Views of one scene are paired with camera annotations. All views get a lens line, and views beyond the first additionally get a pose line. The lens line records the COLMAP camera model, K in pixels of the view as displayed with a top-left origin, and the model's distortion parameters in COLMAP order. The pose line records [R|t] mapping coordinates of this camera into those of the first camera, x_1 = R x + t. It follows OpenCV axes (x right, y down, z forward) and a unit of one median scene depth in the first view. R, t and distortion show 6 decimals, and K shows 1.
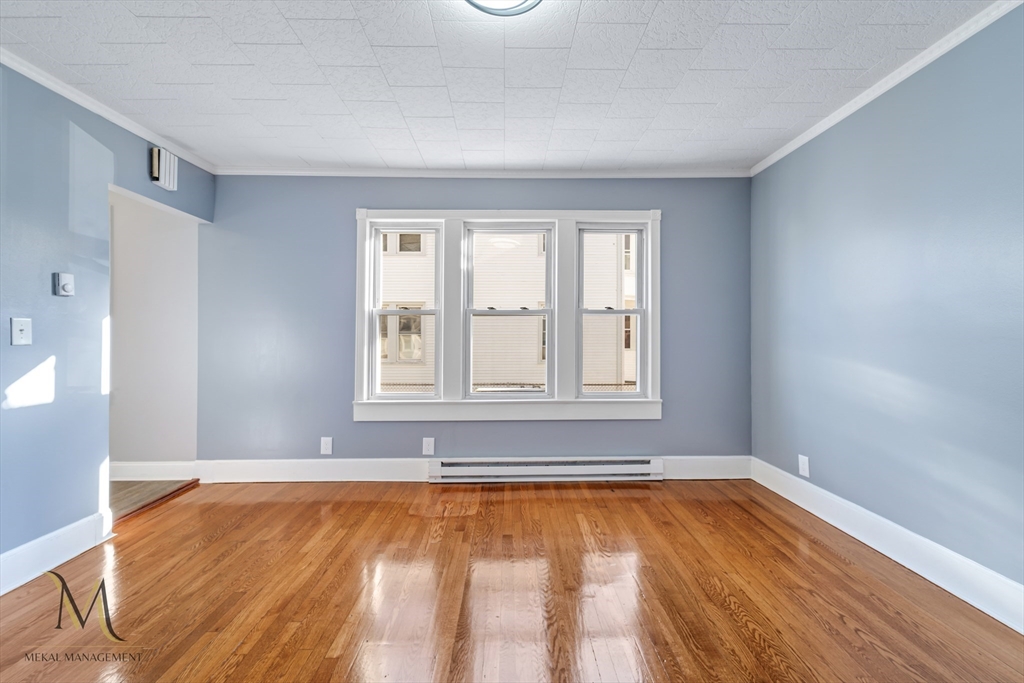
lens RADIAL K [[399.7, 0, 512.0], [0, 399.7, 341.5], [0, 0, 1]] dist [0.001092, -0.000018]
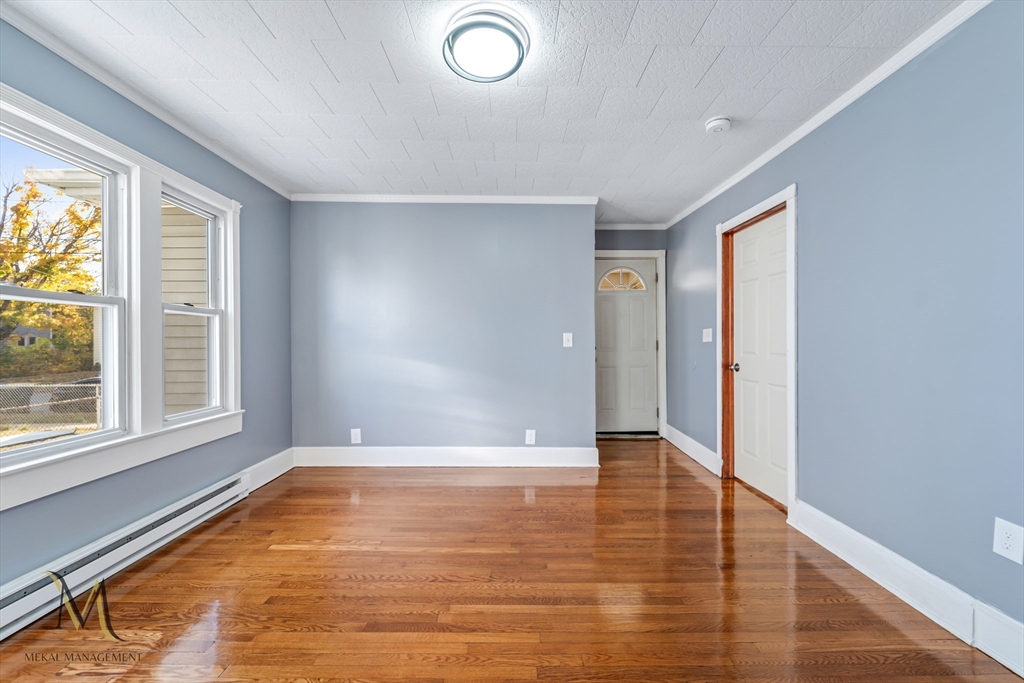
lens RADIAL K [[399.7, 0, 512.0], [0, 399.7, 341.5], [0, 0, 1]] dist [0.001092, -0.000018]
pose [[0.044643, 0.004552, 0.998993, -0.553163], [0.011793, 0.999918, -0.005084, 0.000090], [-0.998933, 0.012008, 0.044586, 0.360654]]
